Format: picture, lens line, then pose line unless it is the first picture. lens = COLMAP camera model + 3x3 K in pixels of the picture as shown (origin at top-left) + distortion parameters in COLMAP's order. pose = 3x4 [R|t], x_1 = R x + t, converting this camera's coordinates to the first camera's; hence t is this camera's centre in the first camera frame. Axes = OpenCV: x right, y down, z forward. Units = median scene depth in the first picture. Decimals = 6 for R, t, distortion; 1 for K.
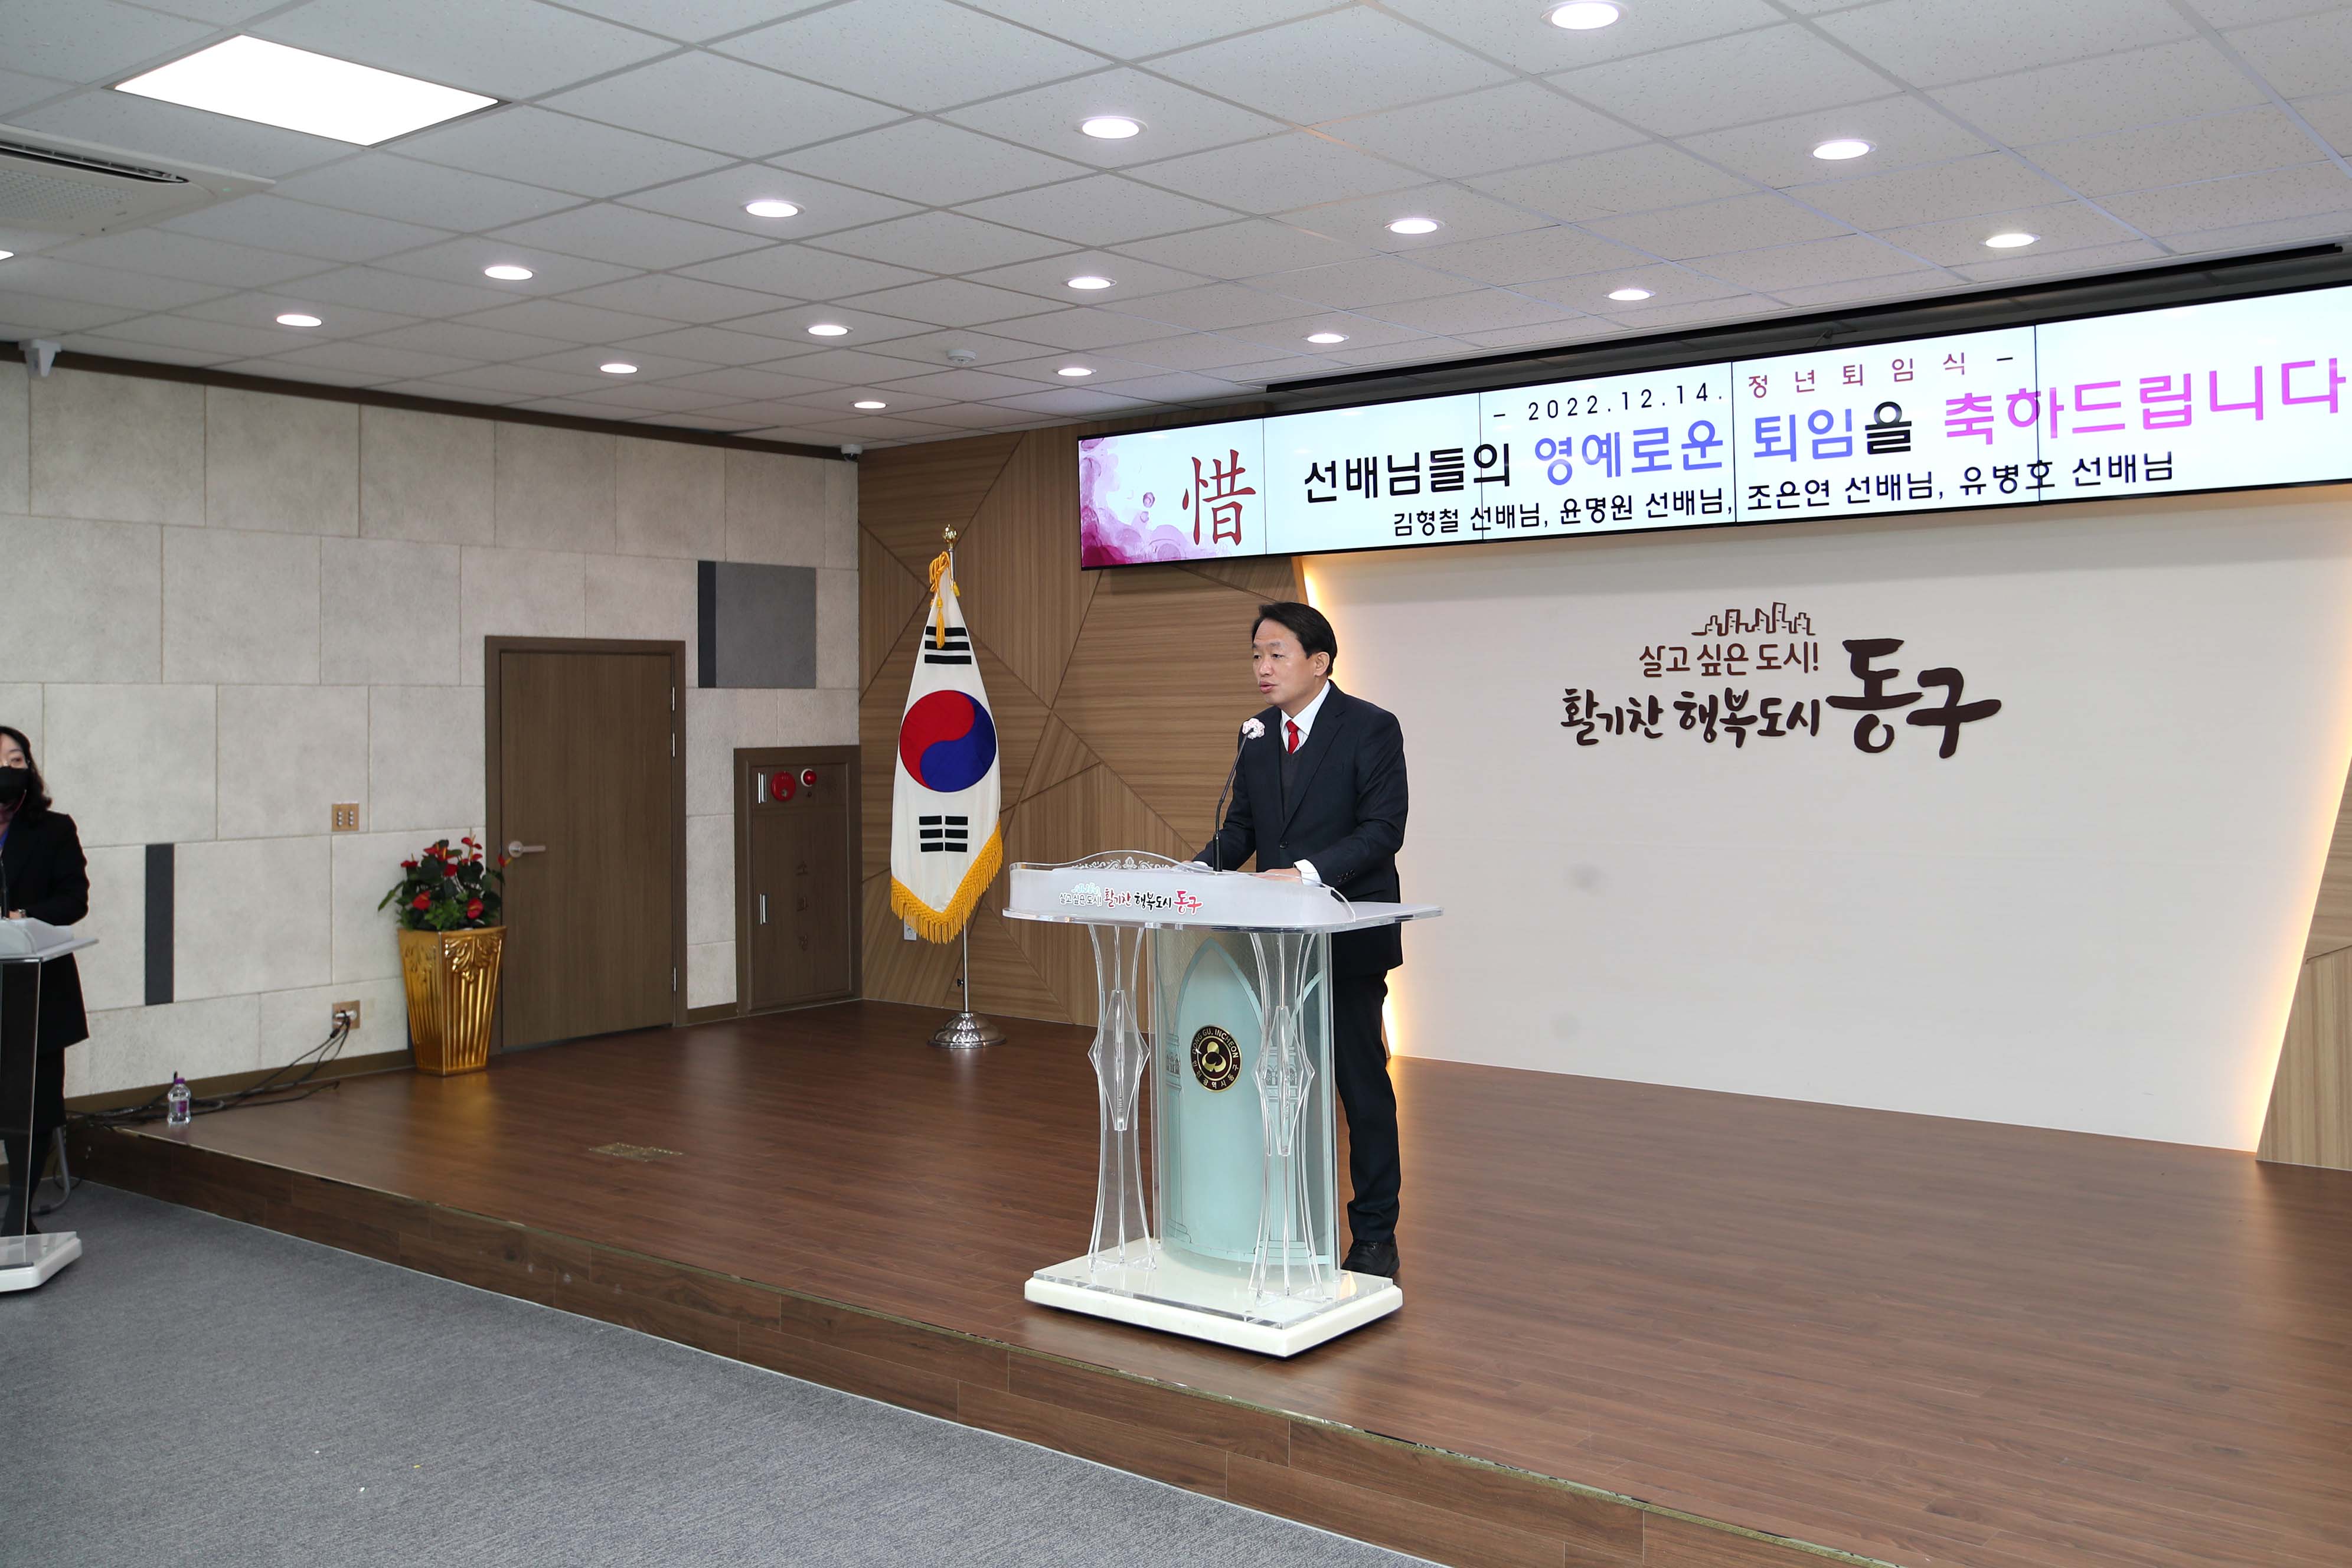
lens RADIAL K [[2082.4, 0, 1317.3], [0, 2082.4, 693.7], [0, 0, 1]] dist [-0.008070, 0.055862]
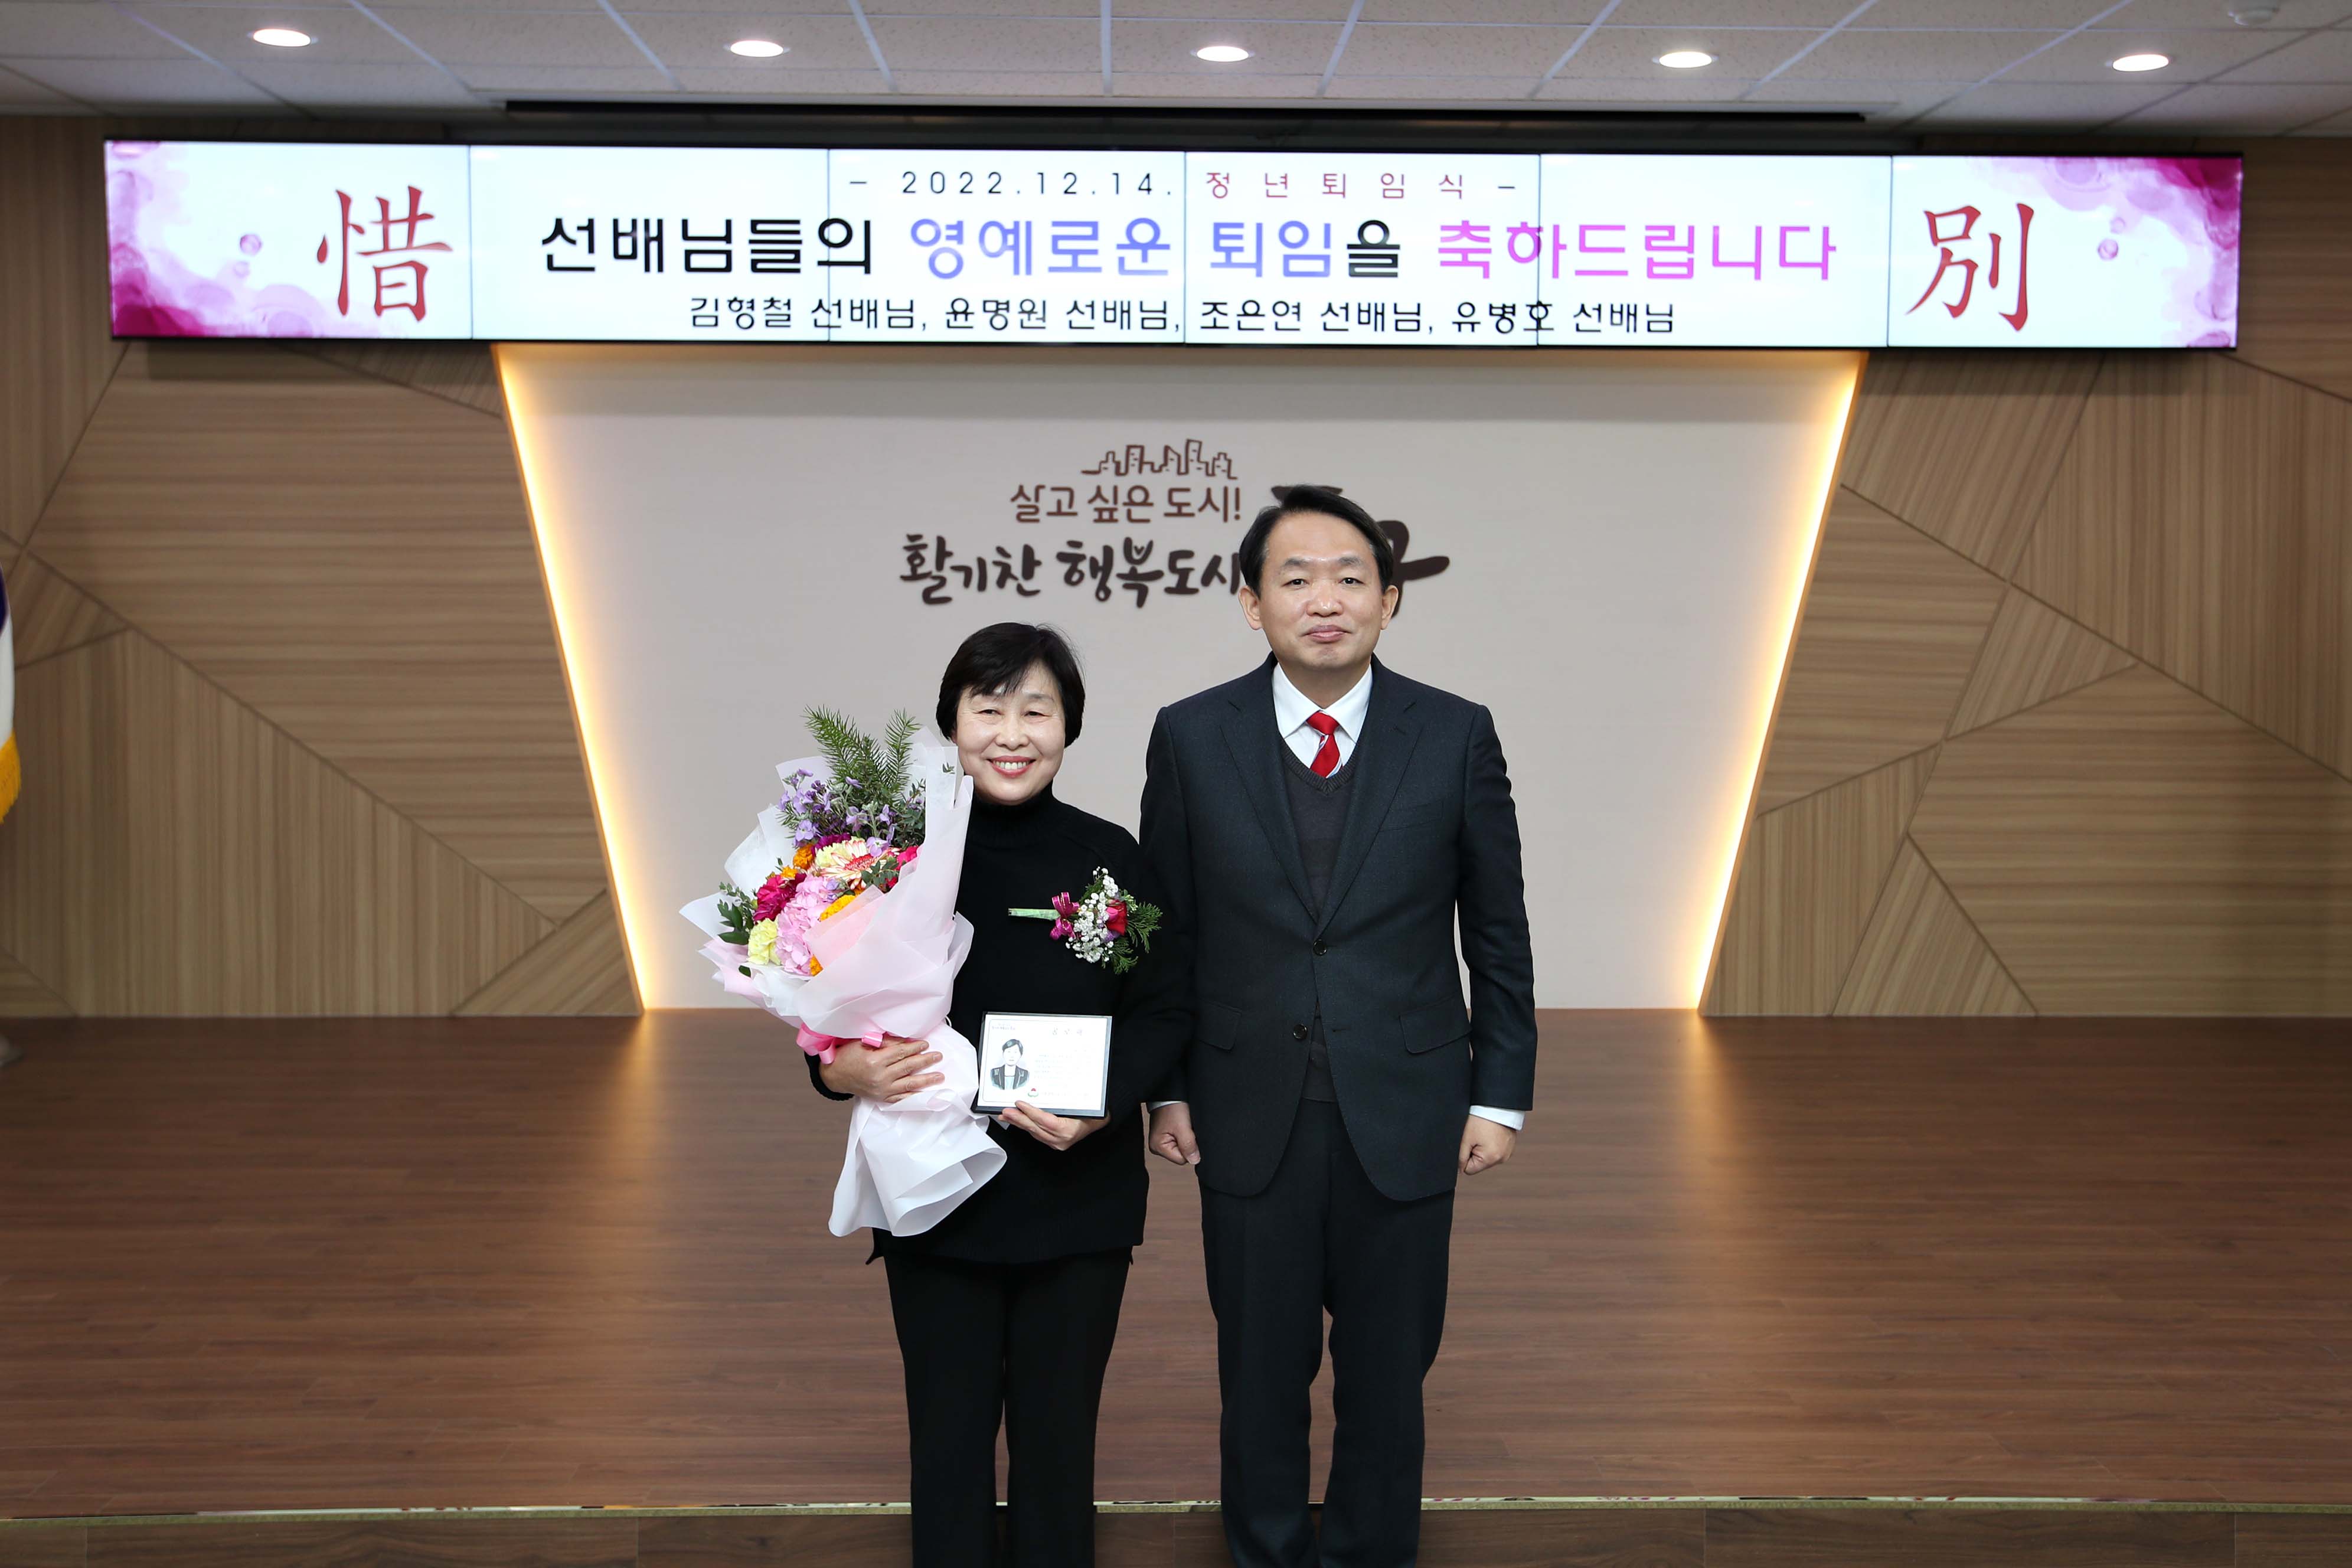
lens RADIAL K [[2220.7, 0, 1172.5], [0, 2220.7, 659.4], [0, 0, 1]] dist [0.018240, 0.000000]
pose [[0.783358, -0.013640, 0.621422, -0.339088], [-0.017462, 0.998882, 0.043938, 0.006501], [-0.621326, -0.045270, 0.782243, 0.262526]]
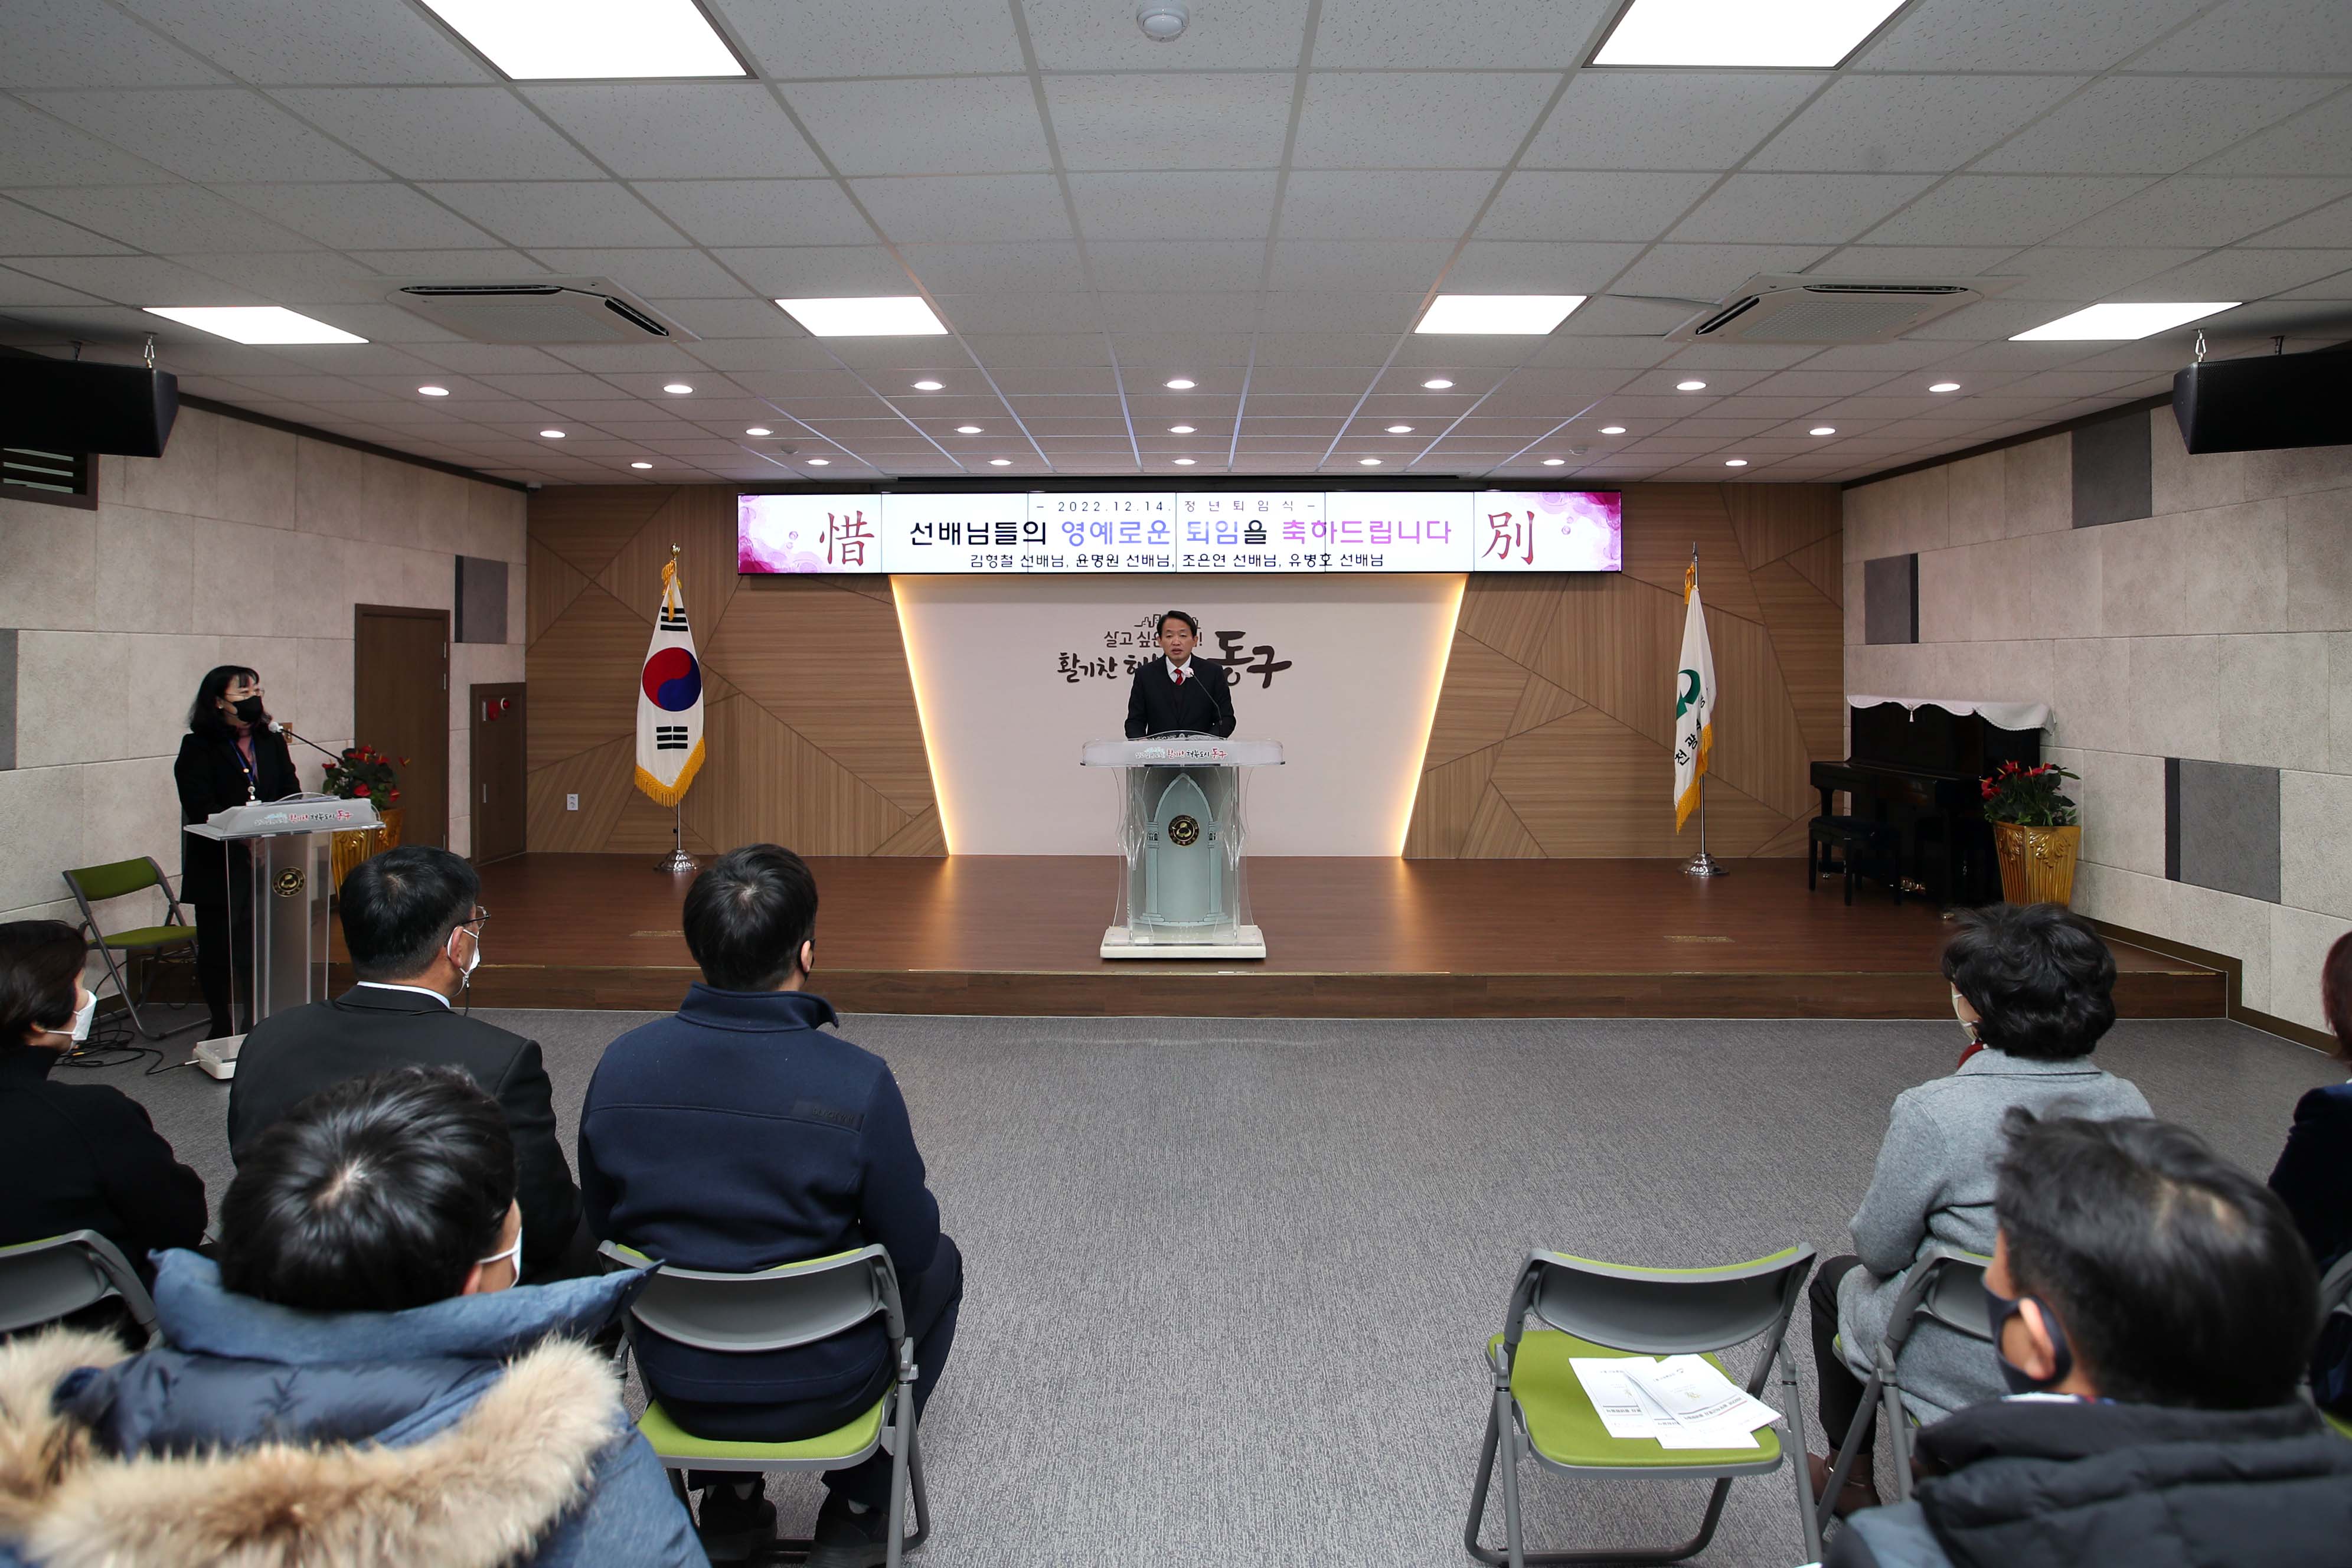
lens RADIAL K [[1327.3, 0, 1155.3], [0, 1327.3, 651.0], [0, 0, 1]] dist [-0.045063, 0.019976]
pose [[0.815969, 0.014350, 0.577918, -0.515471], [-0.013160, 0.999894, -0.006247, 0.002760], [-0.577946, -0.002508, 0.816071, -0.040143]]
